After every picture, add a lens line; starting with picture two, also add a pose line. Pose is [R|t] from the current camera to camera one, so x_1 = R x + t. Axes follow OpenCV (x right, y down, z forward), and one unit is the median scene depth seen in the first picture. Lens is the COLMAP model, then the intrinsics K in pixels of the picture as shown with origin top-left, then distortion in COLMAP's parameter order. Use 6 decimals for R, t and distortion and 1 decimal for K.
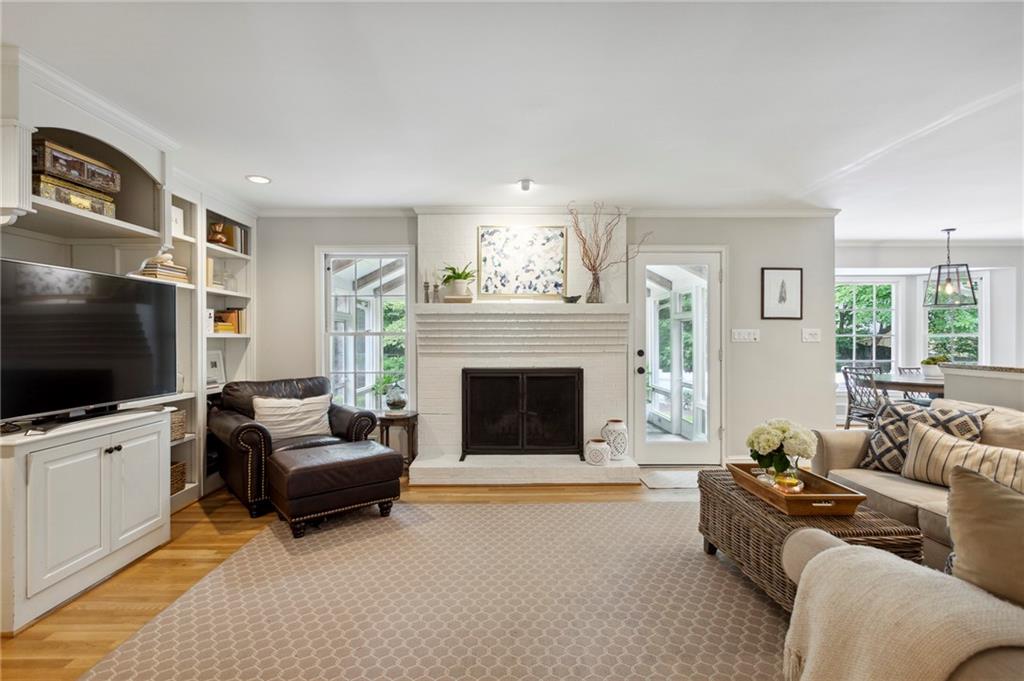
lens RADIAL K [[491.5, 0, 511.7], [0, 491.5, 339.1], [0, 0, 1]] dist [0.006789, -0.000430]
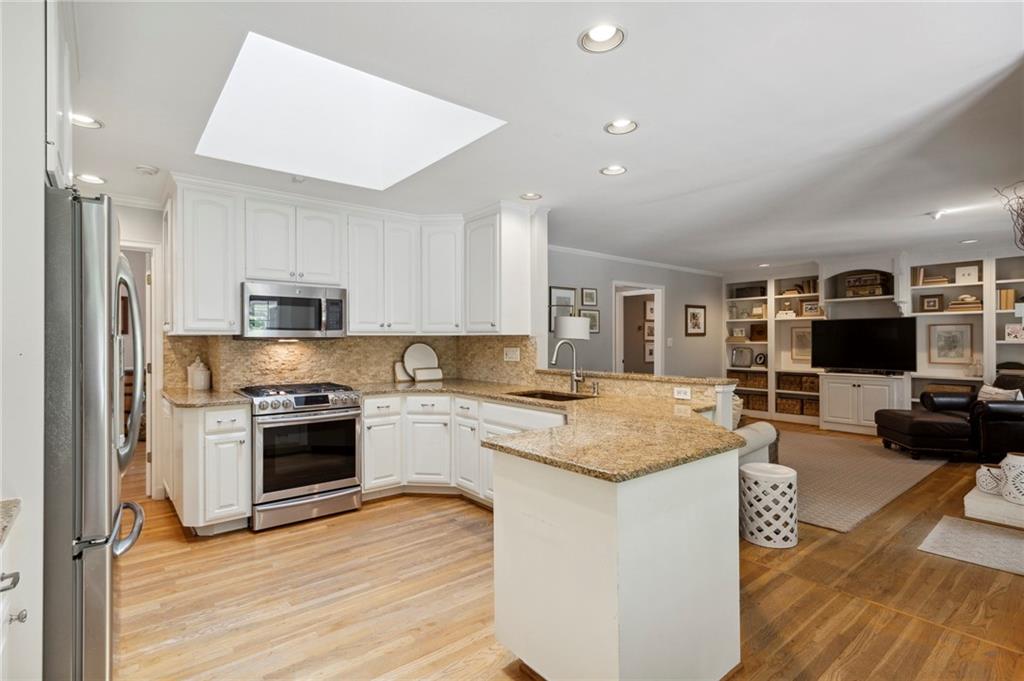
lens RADIAL K [[491.5, 0, 516.5], [0, 491.5, 338.6], [0, 0, 1]] dist [0.006789, -0.000430]
pose [[-0.775992, 0.001156, -0.630741, 1.246300], [0.002228, 0.999997, -0.000908, -0.016425], [0.630739, -0.002111, -0.775993, 1.039675]]
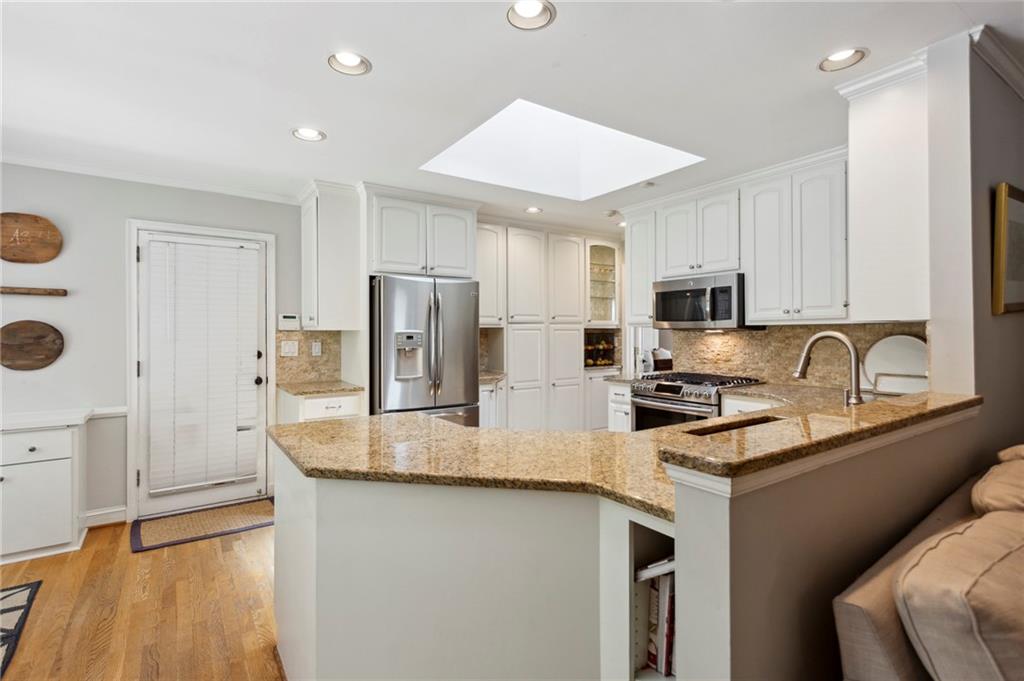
lens RADIAL K [[491.5, 0, 504.4], [0, 491.5, 332.3], [0, 0, 1]] dist [0.006789, -0.000430]
pose [[-0.545294, 0.004515, 0.838232, 0.521825], [0.010060, 0.999949, 0.001159, -0.017439], [-0.838184, 0.009064, -0.545312, 0.909044]]
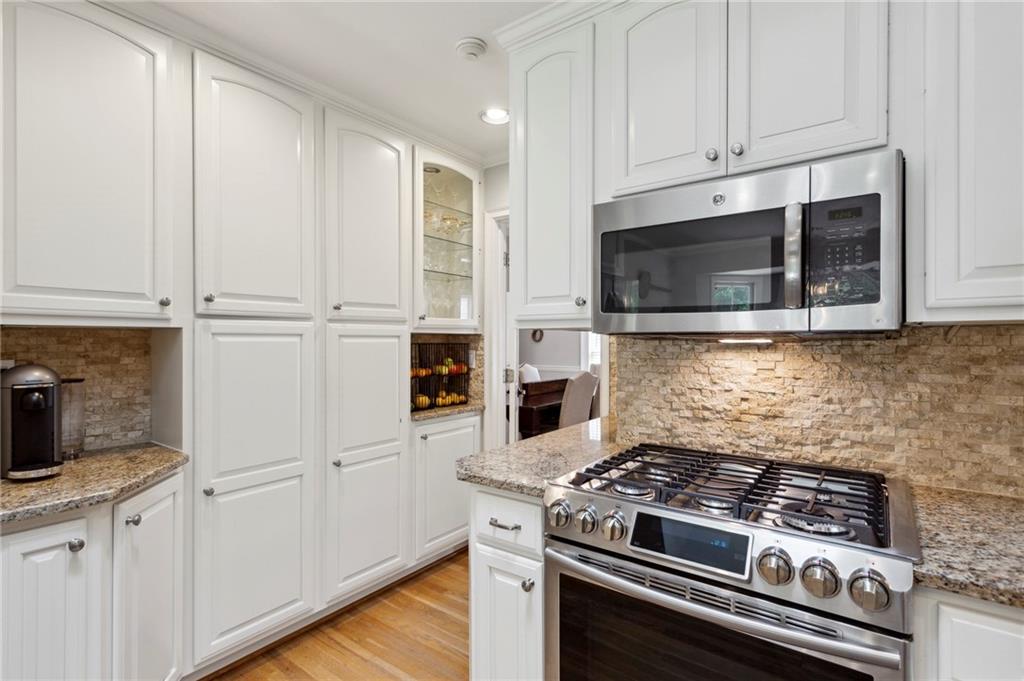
lens RADIAL K [[491.5, 0, 509.3], [0, 491.5, 341.6], [0, 0, 1]] dist [0.006789, -0.000430]
pose [[-0.792325, 0.000478, 0.610099, 0.950620], [0.005549, 0.999964, 0.006422, -0.017012], [-0.610074, 0.008474, -0.792299, 0.503984]]
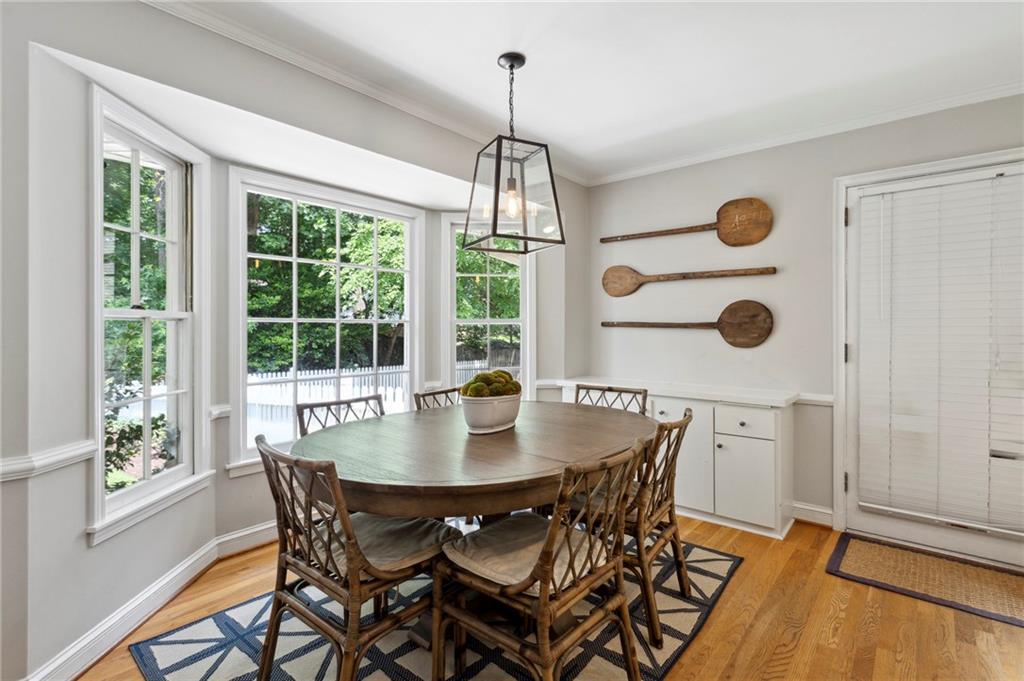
lens RADIAL K [[491.5, 0, 508.0], [0, 491.5, 325.8], [0, 0, 1]] dist [0.006789, -0.000430]
pose [[0.658019, 0.004140, 0.752990, 0.688364], [0.002437, 0.999968, -0.007627, 0.001989], [-0.752998, 0.006854, 0.657987, 0.878231]]
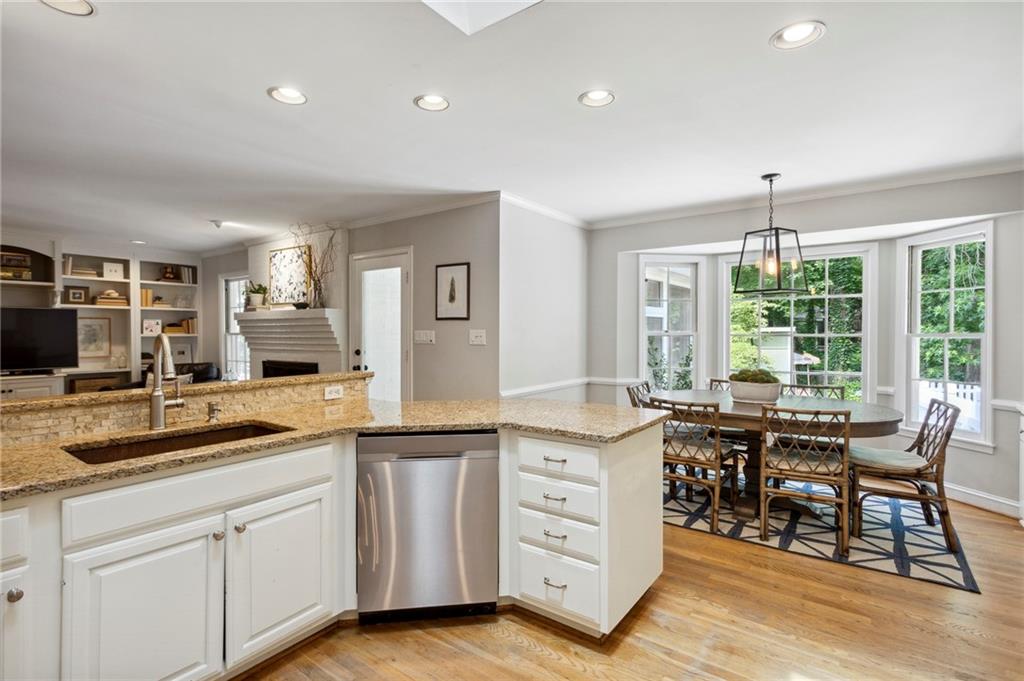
lens RADIAL K [[491.5, 0, 514.0], [0, 491.5, 337.7], [0, 0, 1]] dist [0.006789, -0.000430]
pose [[0.803766, 0.008197, -0.594890, 1.193230], [-0.002158, 0.999939, 0.010862, -0.017165], [0.594942, -0.007446, 0.803734, 0.328124]]
